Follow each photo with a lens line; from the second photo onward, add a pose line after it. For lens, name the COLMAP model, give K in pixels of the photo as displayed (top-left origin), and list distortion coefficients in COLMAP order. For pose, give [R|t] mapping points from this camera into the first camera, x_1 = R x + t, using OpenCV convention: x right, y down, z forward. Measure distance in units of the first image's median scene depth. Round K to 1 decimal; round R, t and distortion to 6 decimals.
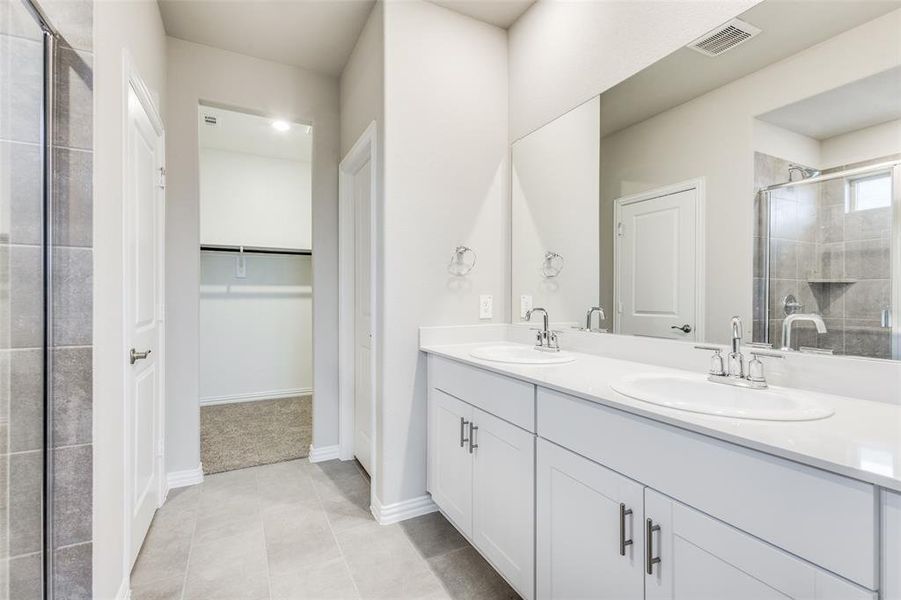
lens RADIAL K [[415.6, 0, 449.9], [0, 415.6, 298.6], [0, 0, 1]] dist [0.014429, -0.004287]
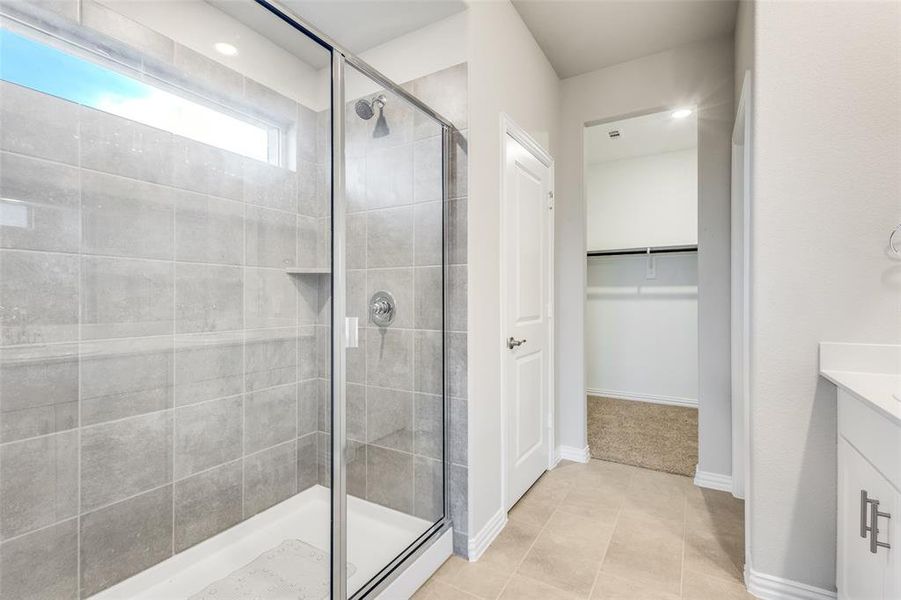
lens RADIAL K [[415.6, 0, 448.3], [0, 415.6, 300.0], [0, 0, 1]] dist [0.014429, -0.004287]
pose [[0.525672, 0.004192, -0.850677, 0.186046], [-0.003360, 0.999990, 0.002852, -0.000281], [0.850680, 0.001359, 0.525681, 0.107921]]
